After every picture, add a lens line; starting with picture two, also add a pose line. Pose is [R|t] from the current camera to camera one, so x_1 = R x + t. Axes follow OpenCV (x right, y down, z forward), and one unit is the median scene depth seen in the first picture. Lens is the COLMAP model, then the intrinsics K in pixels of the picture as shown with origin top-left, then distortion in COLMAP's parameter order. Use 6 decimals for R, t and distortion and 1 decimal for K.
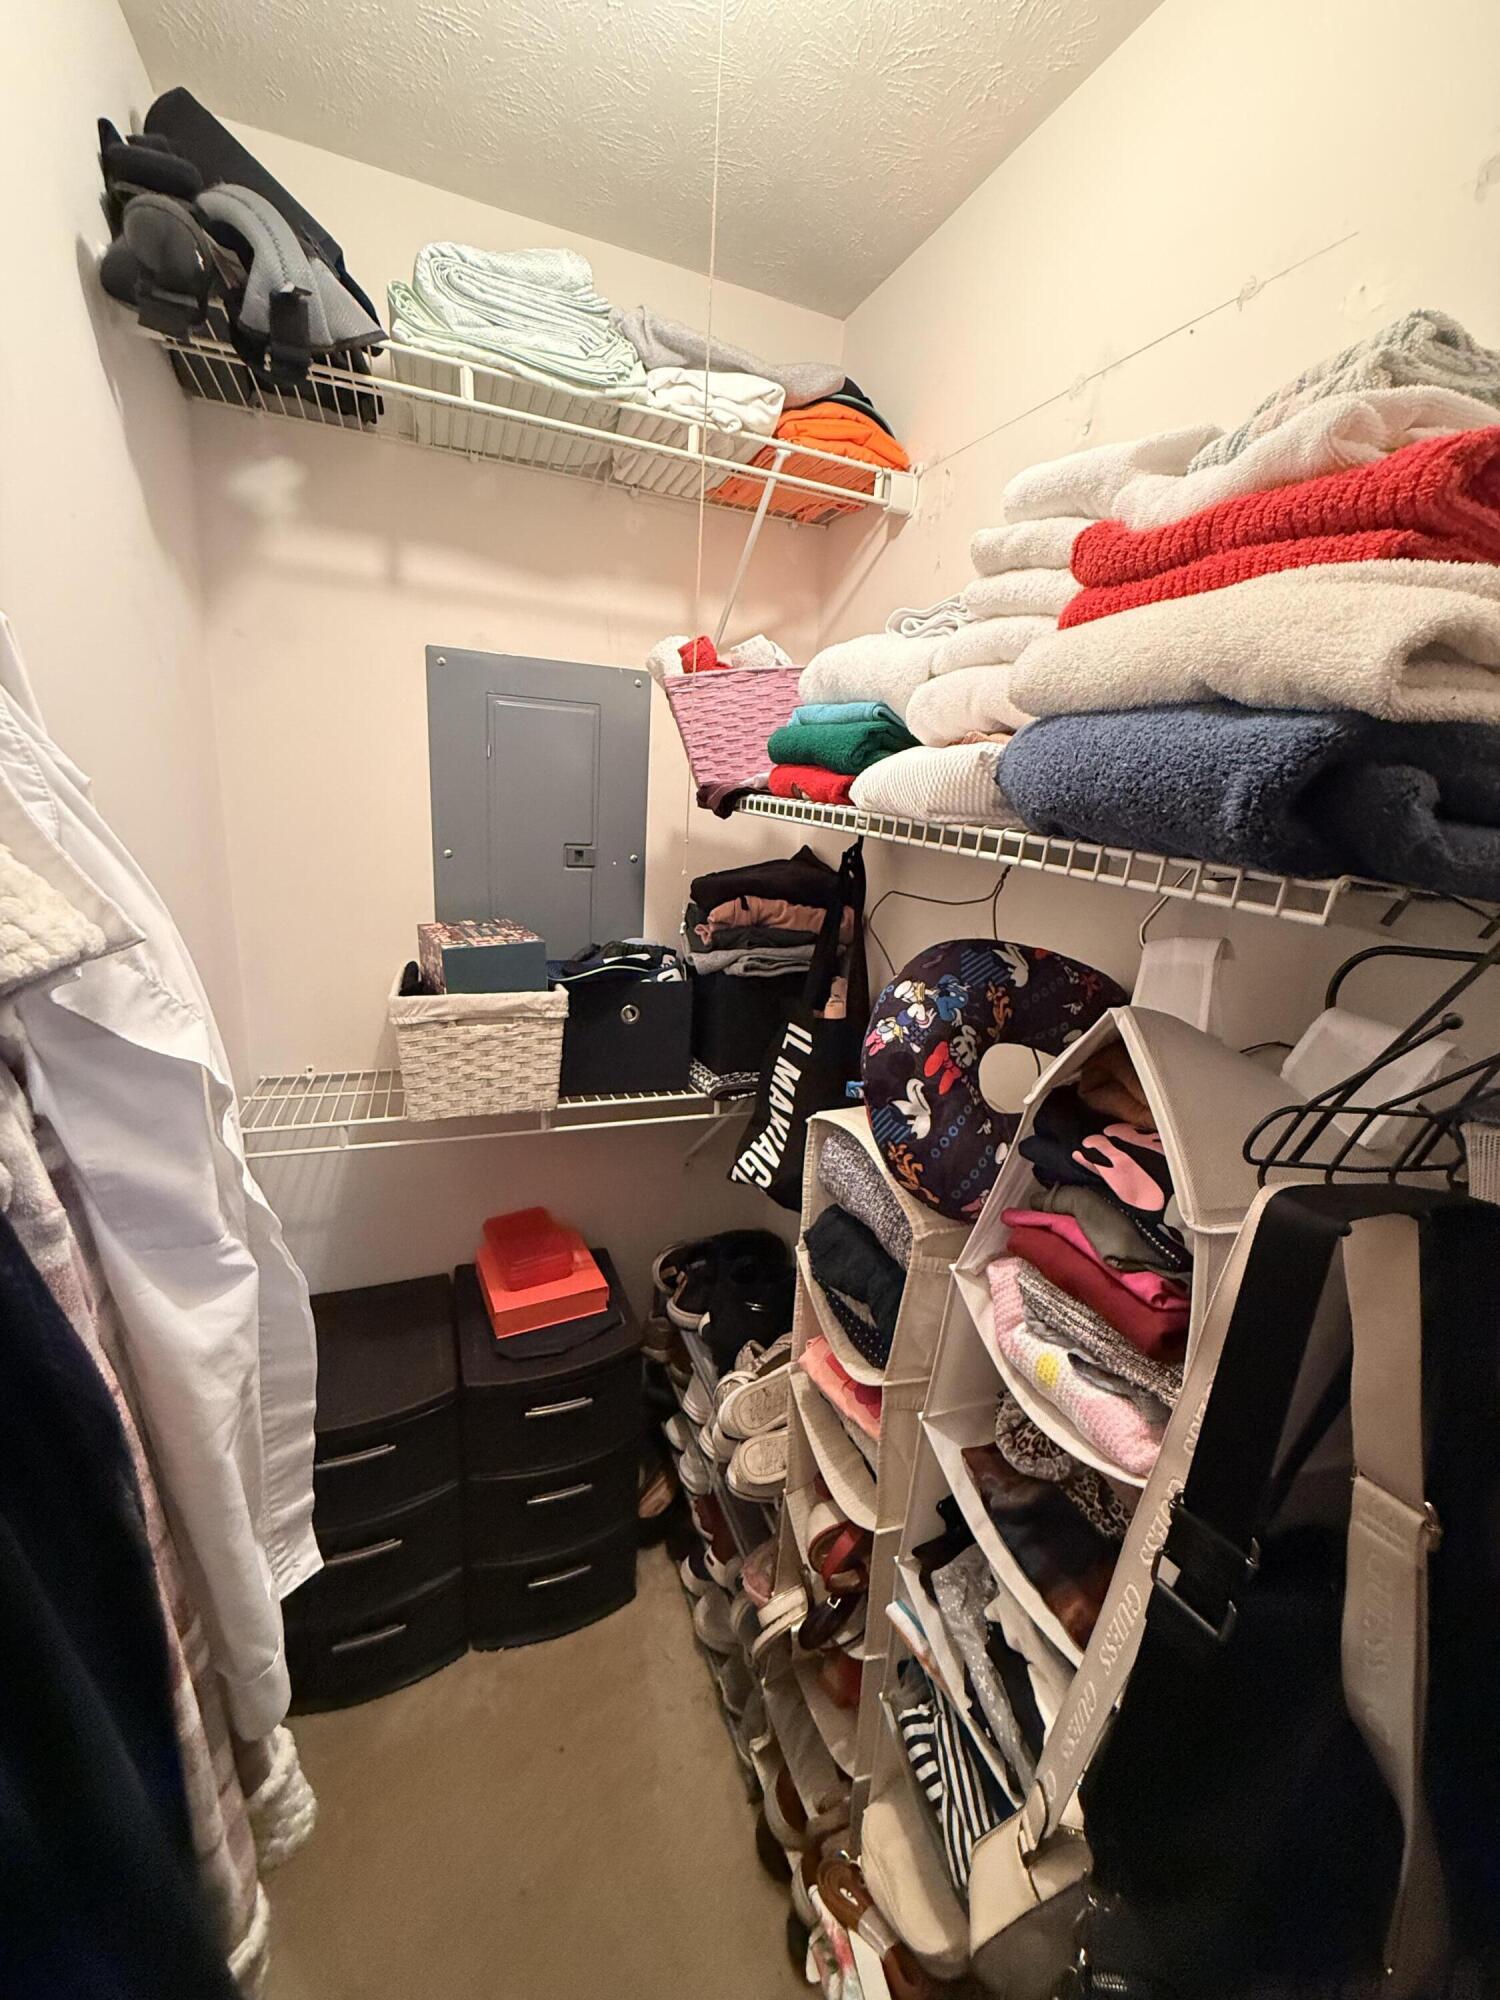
lens RADIAL K [[796.5, 0, 754.6], [0, 796.5, 998.2], [0, 0, 1]] dist [-0.000140, 0.000252]
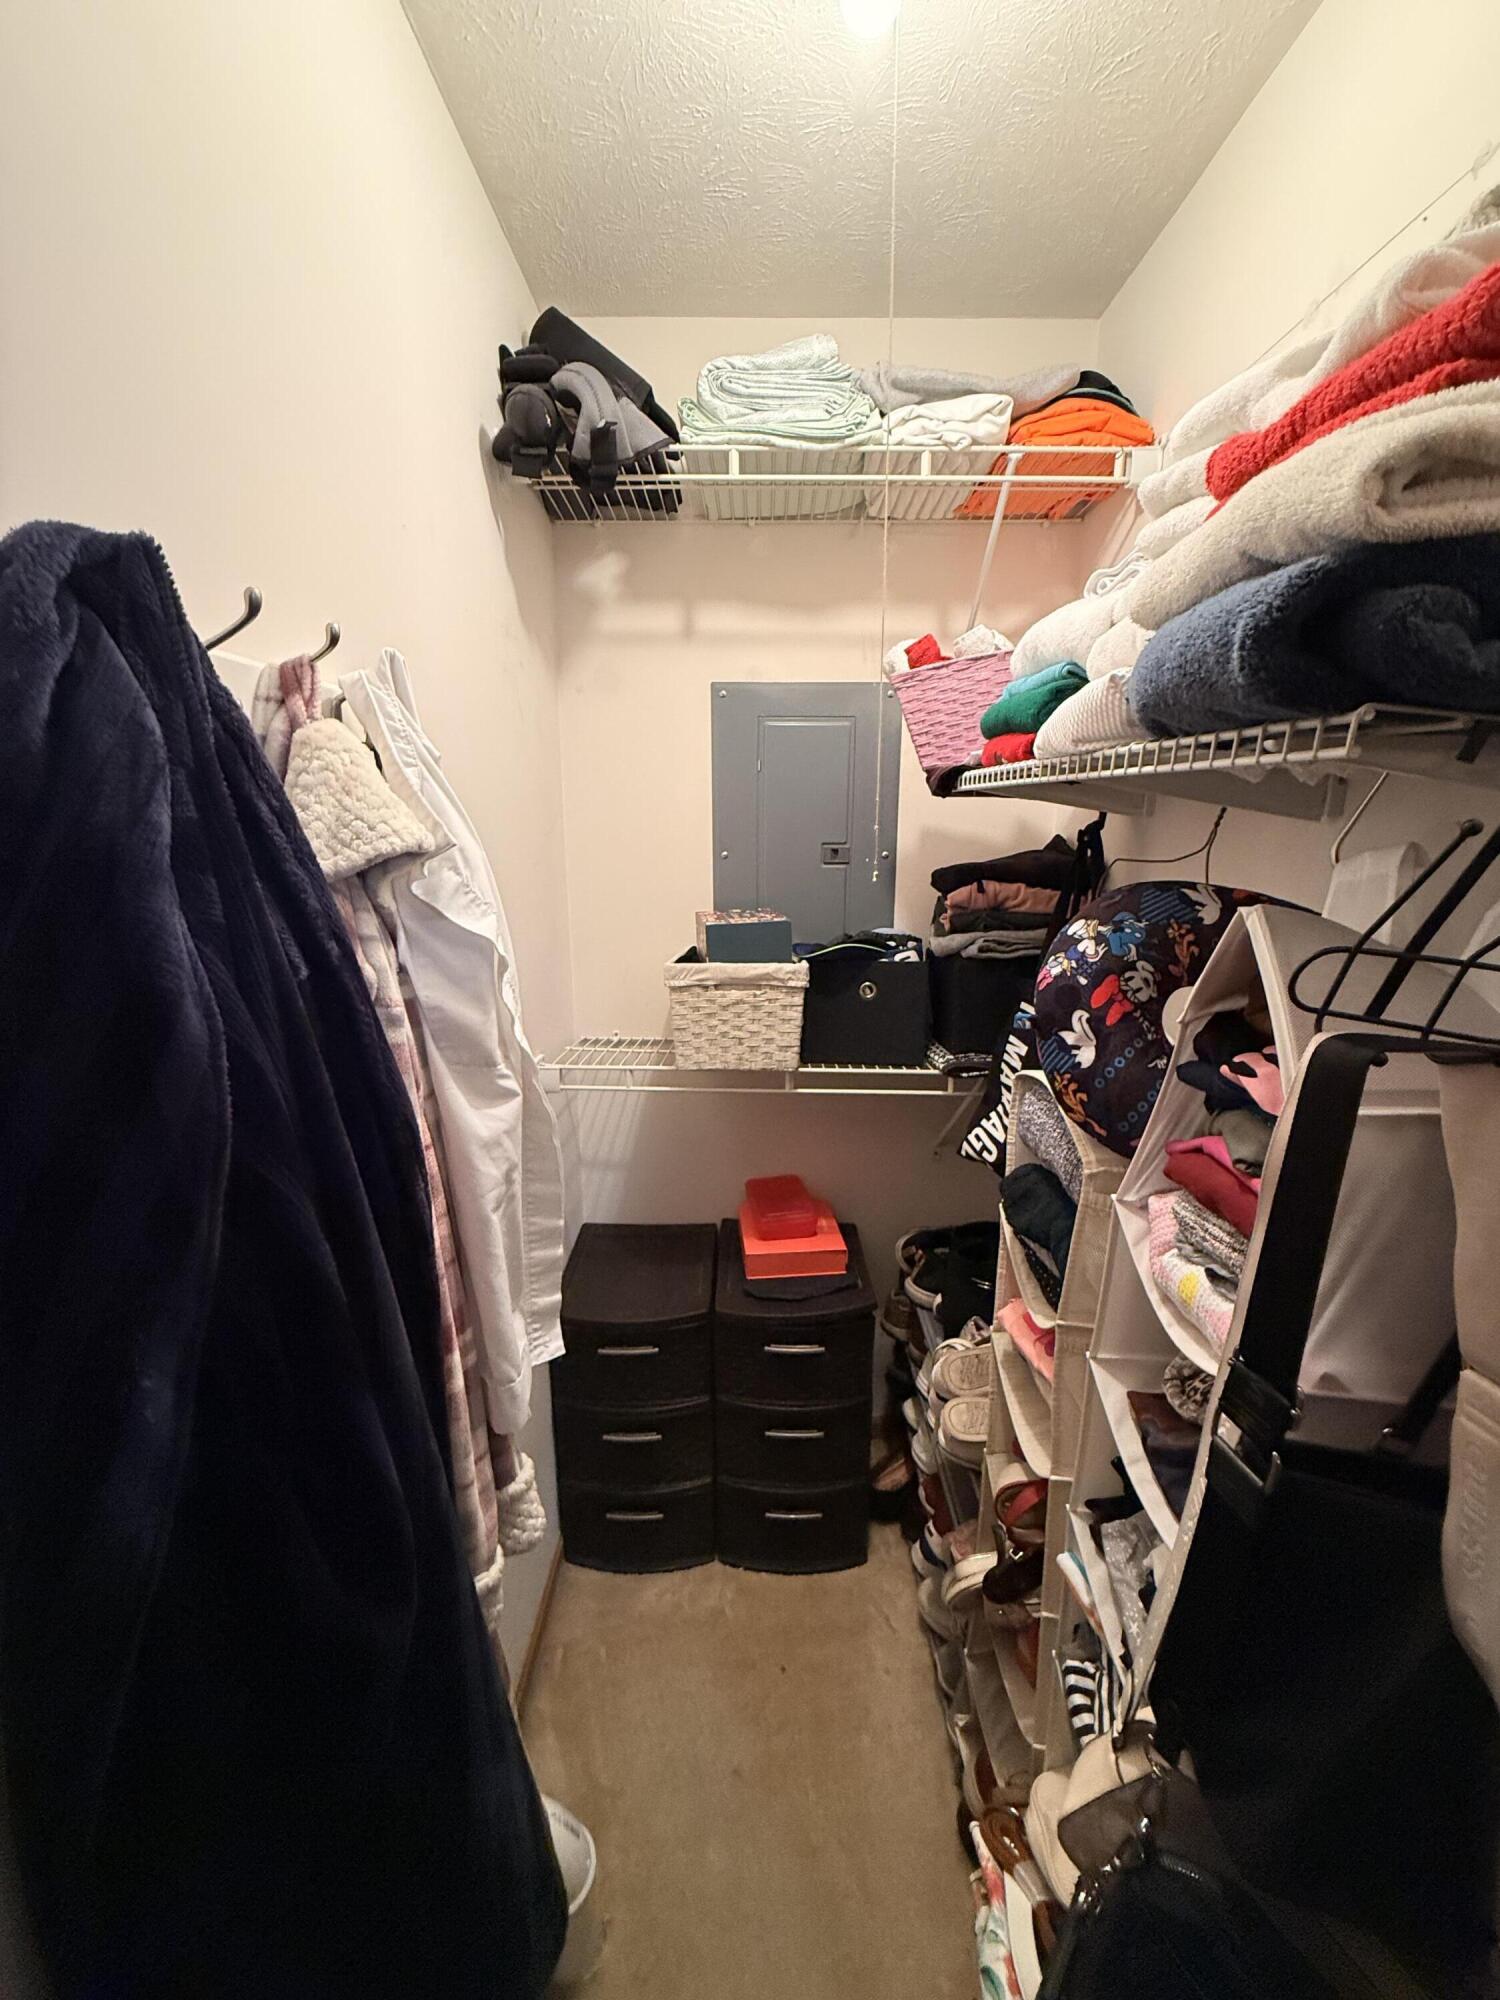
lens RADIAL K [[796.5, 0, 754.6], [0, 796.5, 998.2], [0, 0, 1]] dist [-0.000140, 0.000252]
pose [[0.922916, 0.019792, -0.384492, 0.161699], [-0.040203, 0.998172, -0.045121, 0.116130], [0.382897, 0.057101, 0.922025, -0.084489]]
